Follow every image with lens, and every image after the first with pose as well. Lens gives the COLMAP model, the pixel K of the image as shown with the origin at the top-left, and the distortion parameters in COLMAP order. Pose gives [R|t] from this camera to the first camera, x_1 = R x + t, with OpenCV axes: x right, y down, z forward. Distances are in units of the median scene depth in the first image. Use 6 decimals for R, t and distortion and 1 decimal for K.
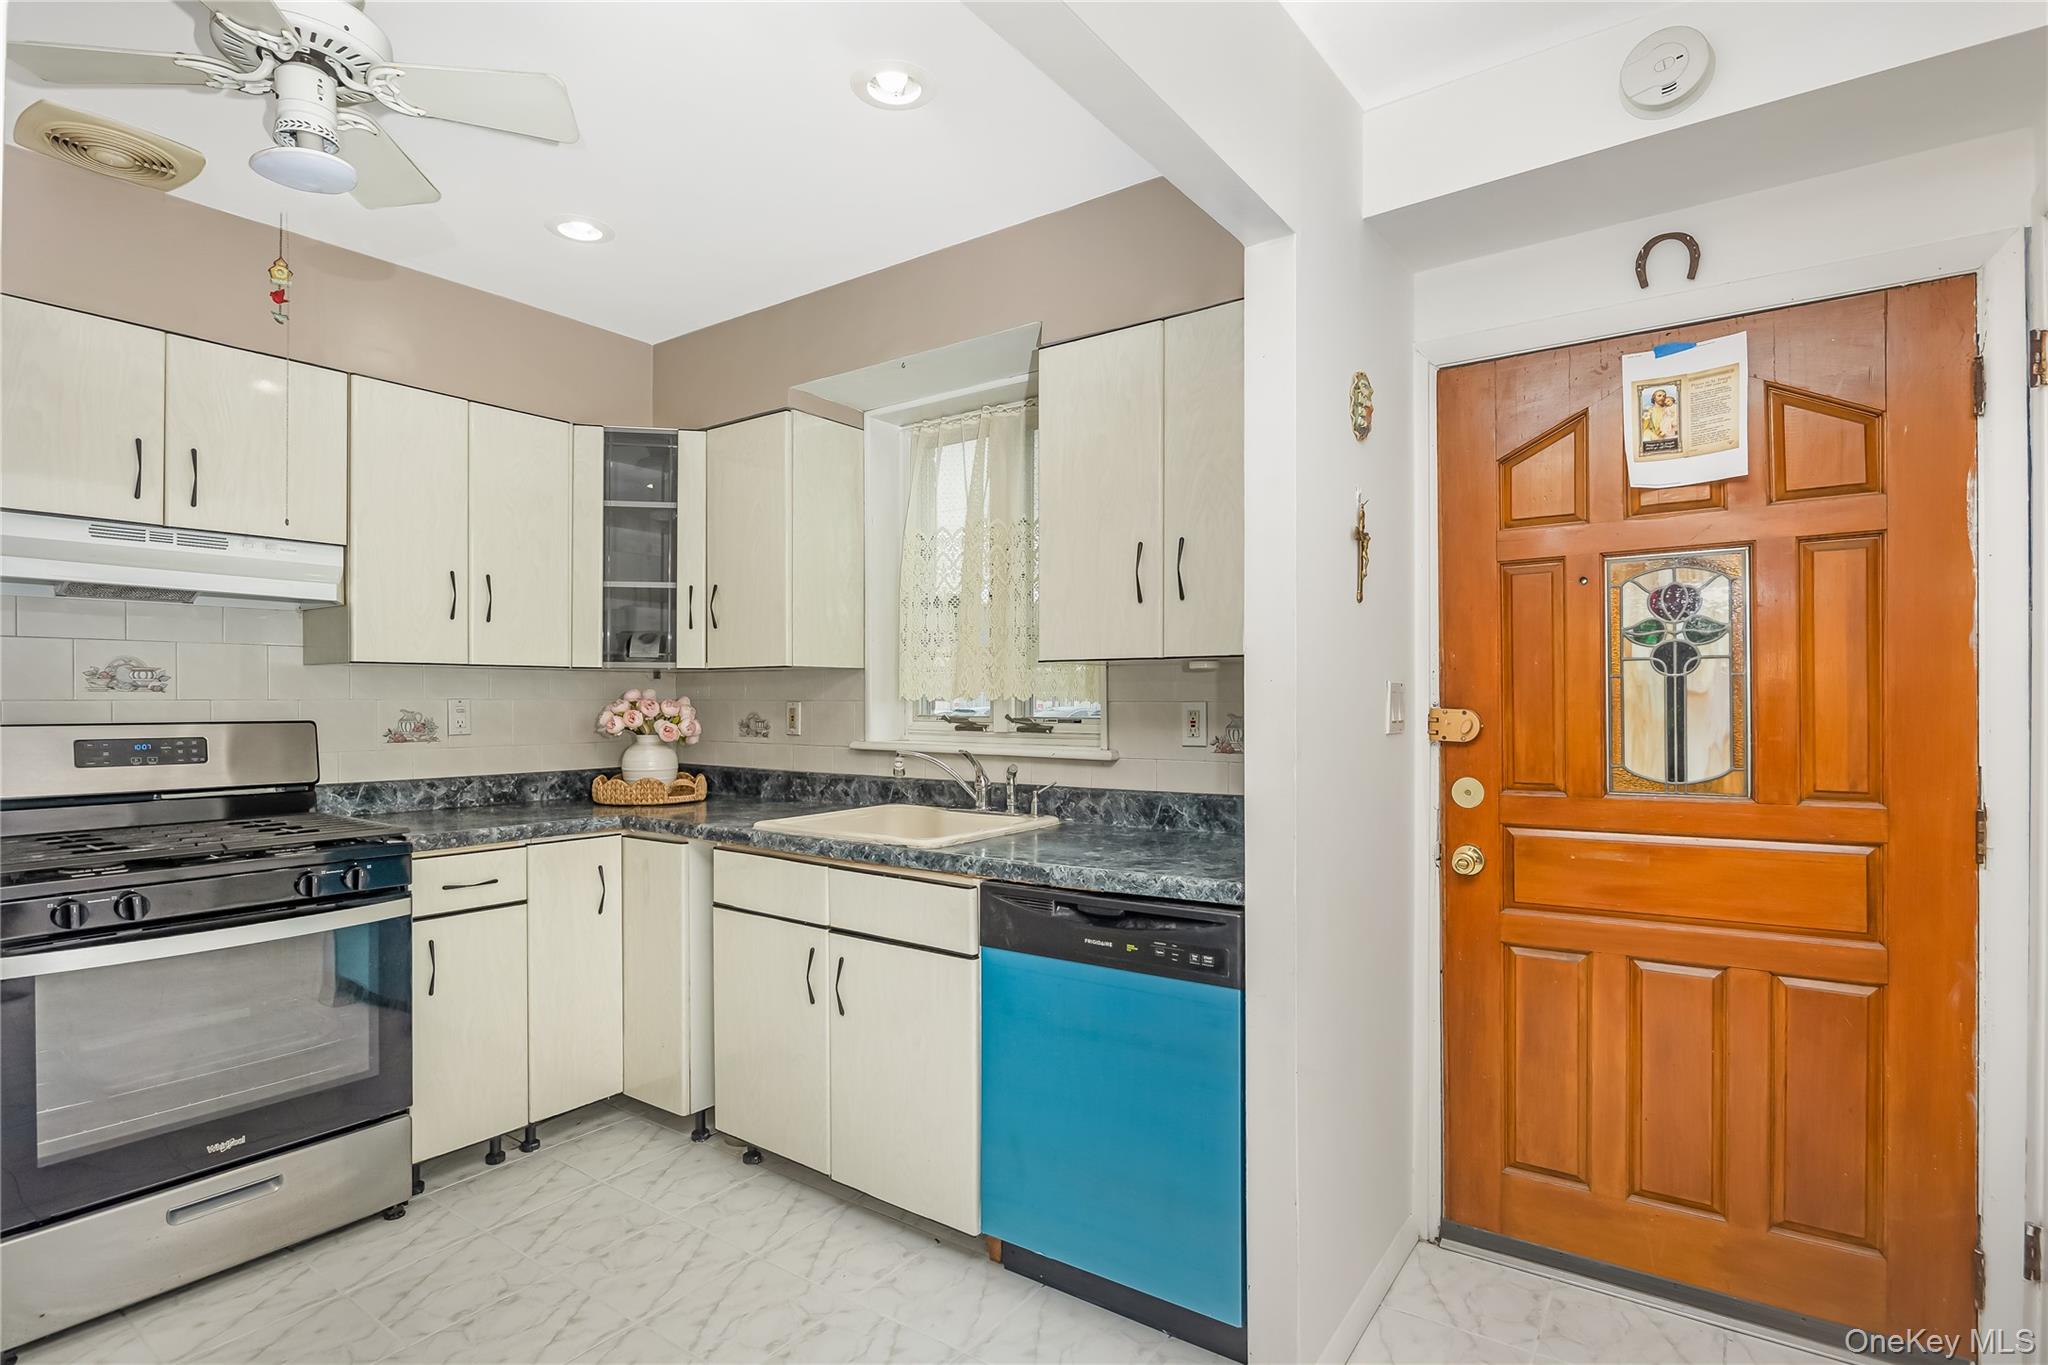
lens RADIAL K [[1025.5, 0, 1029.2], [0, 1025.5, 695.3], [0, 0, 1]] dist [-0.010853, 0.000296]
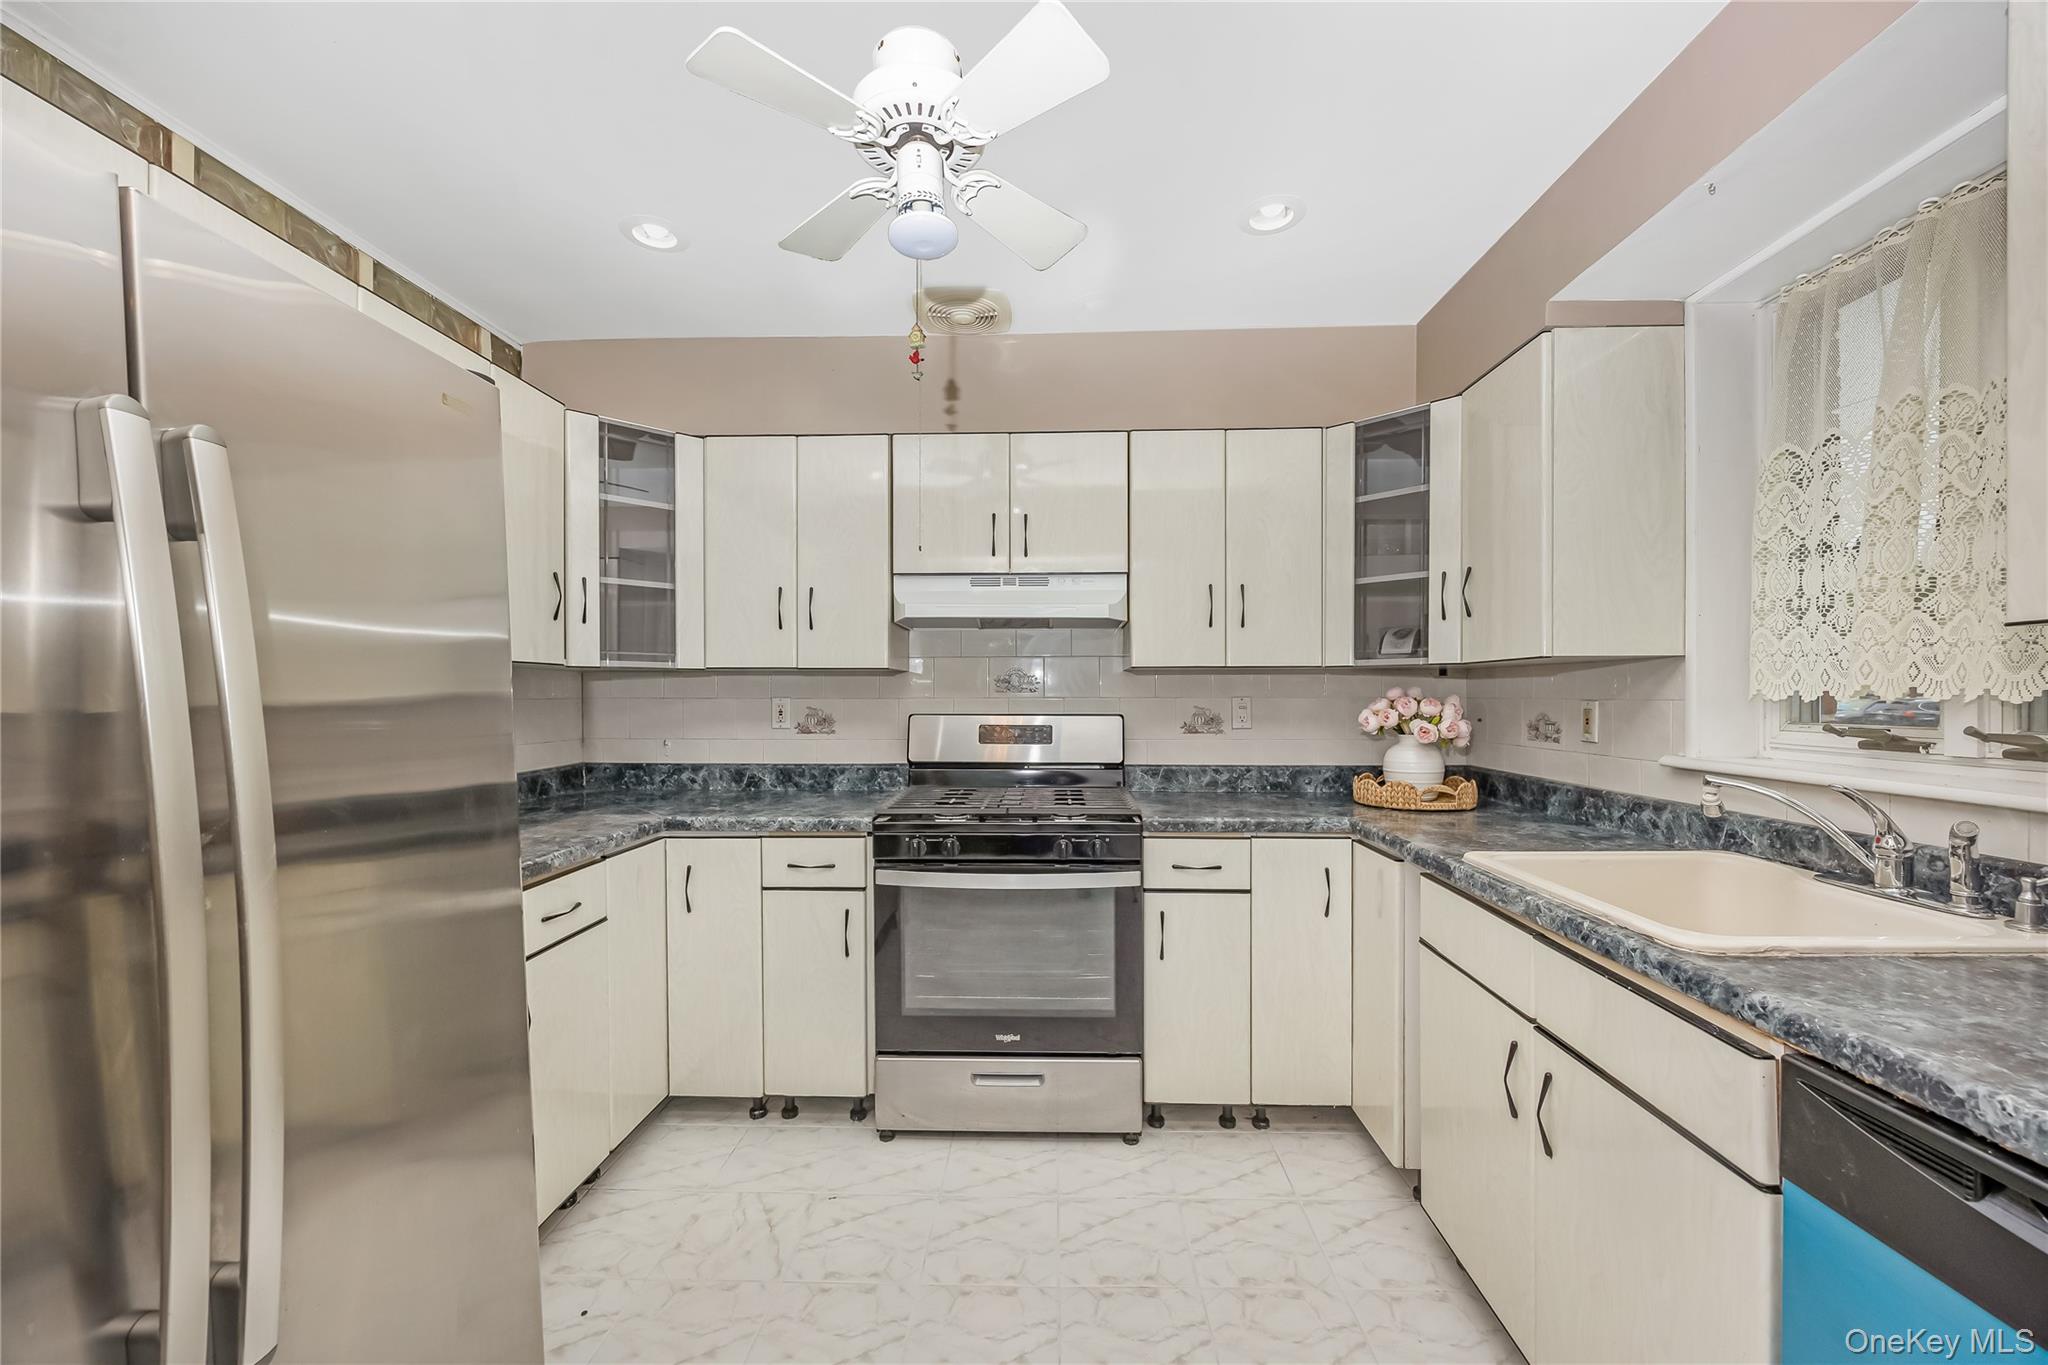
lens RADIAL K [[793.1, 0, 1028.5], [0, 793.1, 699.6], [0, 0, 1]] dist [-0.002155, -0.000087]
pose [[0.548620, 0.004044, -0.836062, 0.062303], [0.004236, 0.999962, 0.007616, -0.001732], [0.836061, -0.007719, 0.548582, 0.365772]]
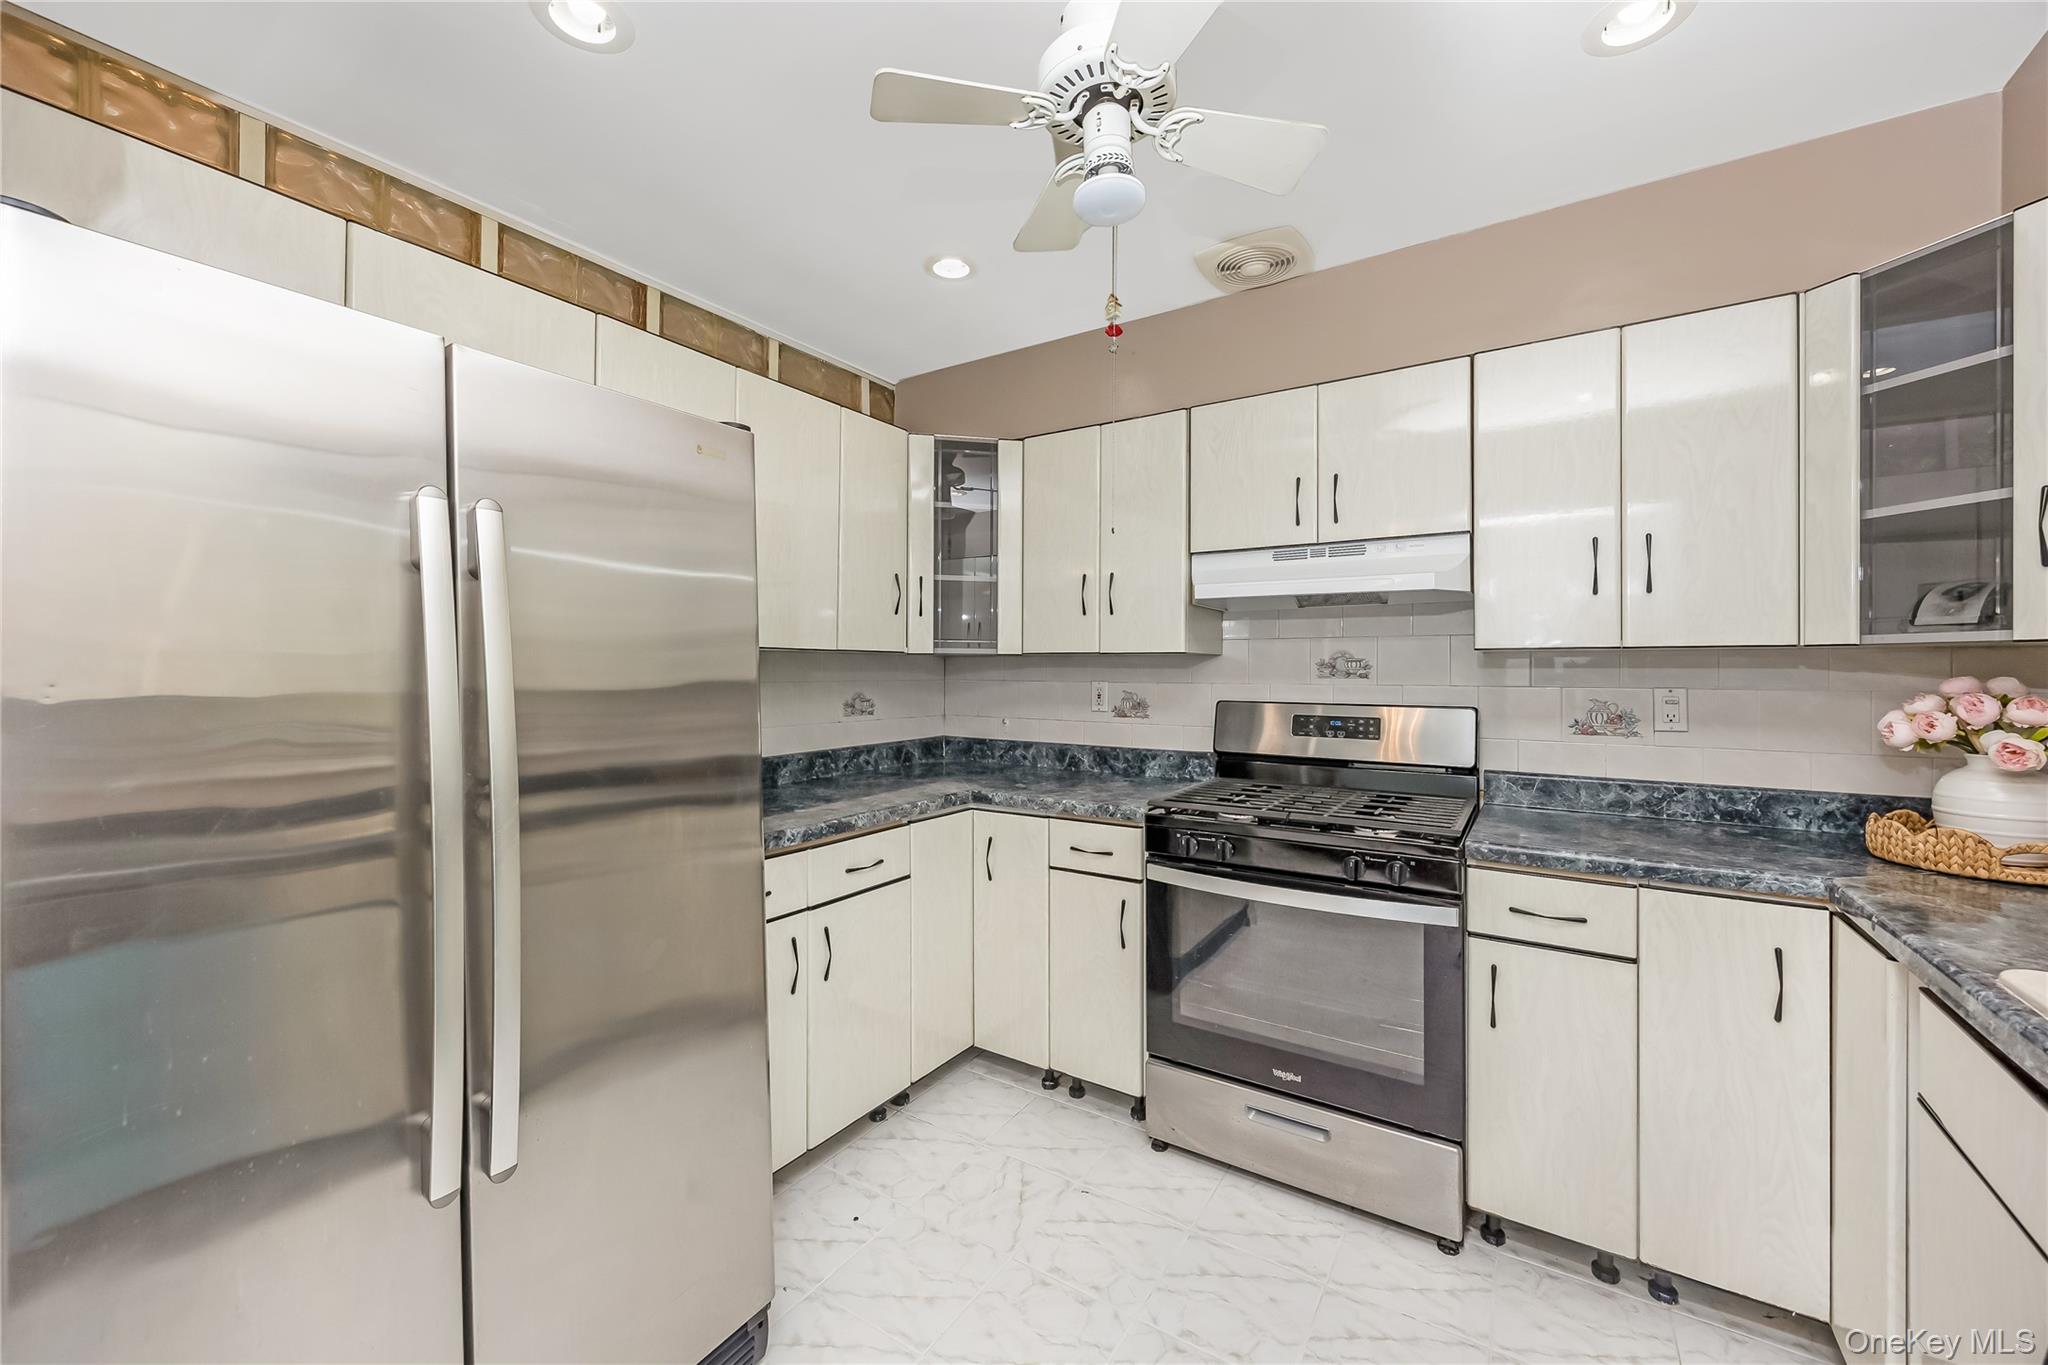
lens RADIAL K [[793.9, 0, 1024.7], [0, 793.9, 666.3], [0, 0, 1]] dist [-0.001690, -0.000035]
pose [[0.035510, -0.006277, -0.999350, 0.076488], [-0.000793, 0.999980, -0.006309, -0.010944], [0.999369, 0.001016, 0.035504, 0.529561]]
